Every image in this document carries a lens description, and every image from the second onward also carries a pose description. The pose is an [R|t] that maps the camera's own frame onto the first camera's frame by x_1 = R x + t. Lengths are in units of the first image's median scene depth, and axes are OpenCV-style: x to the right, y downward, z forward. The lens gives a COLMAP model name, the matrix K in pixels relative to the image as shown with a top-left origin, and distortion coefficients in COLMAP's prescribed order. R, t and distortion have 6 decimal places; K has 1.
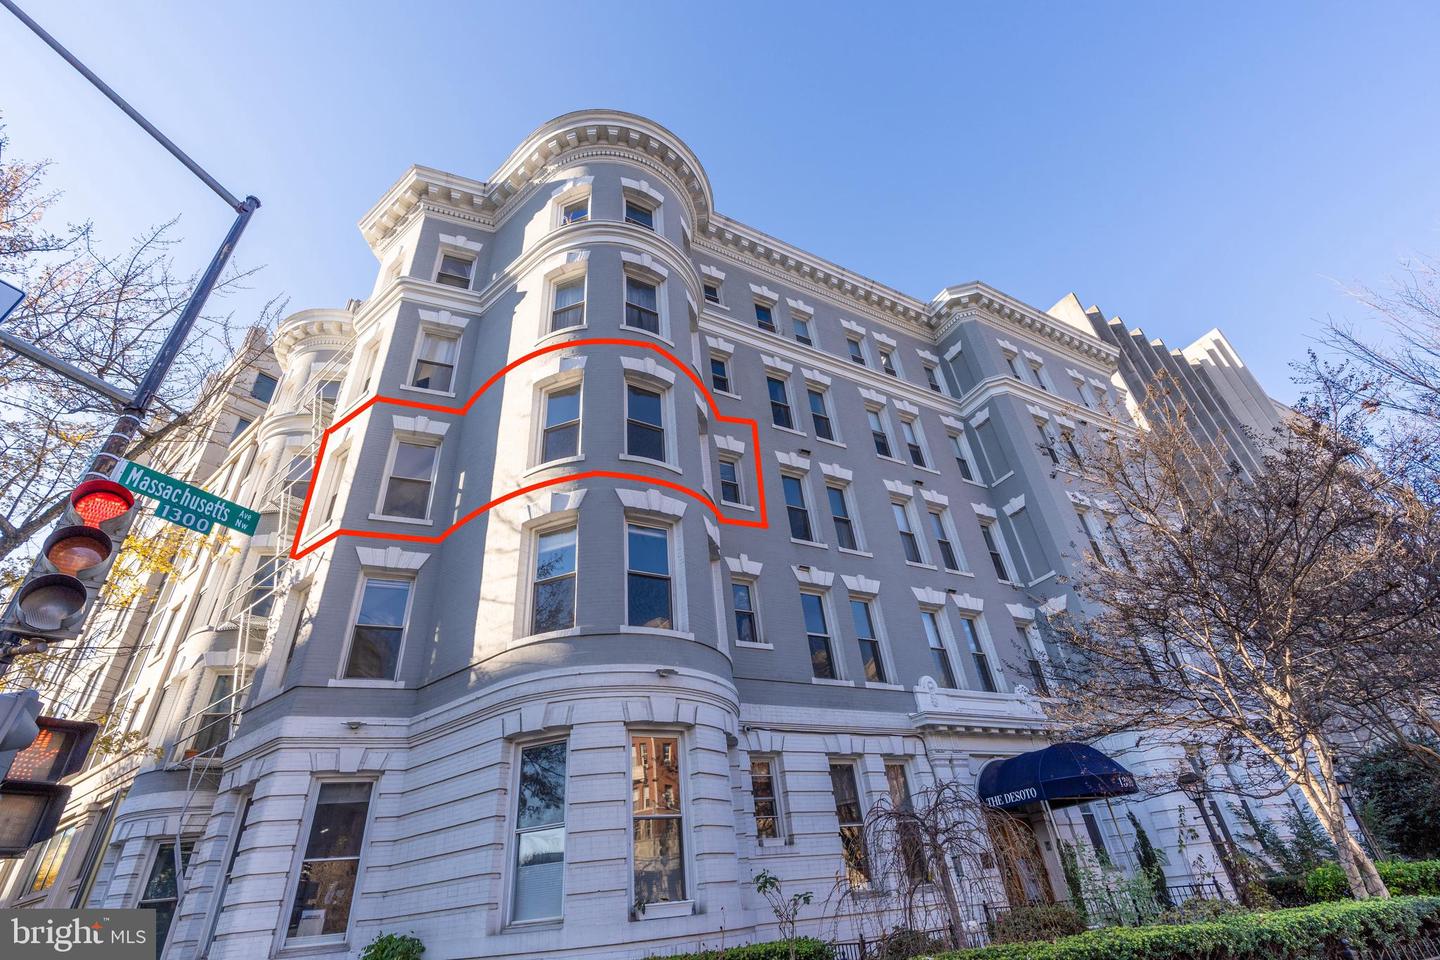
lens RADIAL K [[643.8, 0, 720.0], [0, 643.8, 480.0], [0, 0, 1]] dist [-0.002613, 0.000216]
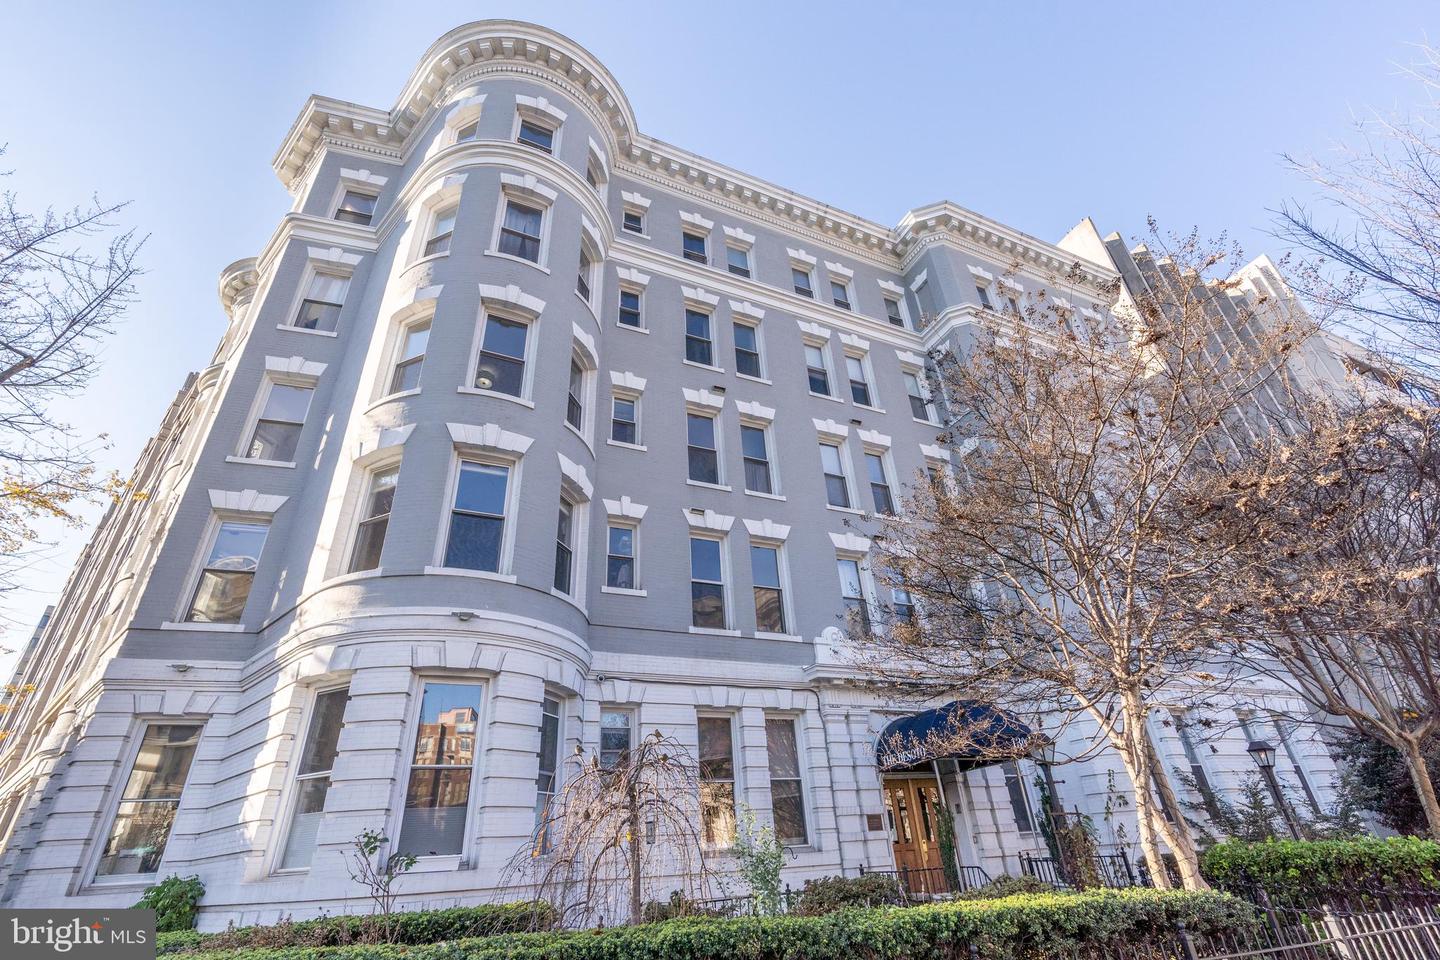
lens RADIAL K [[650.5, 0, 696.3], [0, 650.5, 476.5], [0, 0, 1]] dist [-0.002473, -0.000232]
pose [[0.996801, -0.010011, -0.079297, 0.183687], [0.014813, 0.998076, 0.060207, 0.026941], [0.078542, -0.061189, 0.995031, 0.061002]]
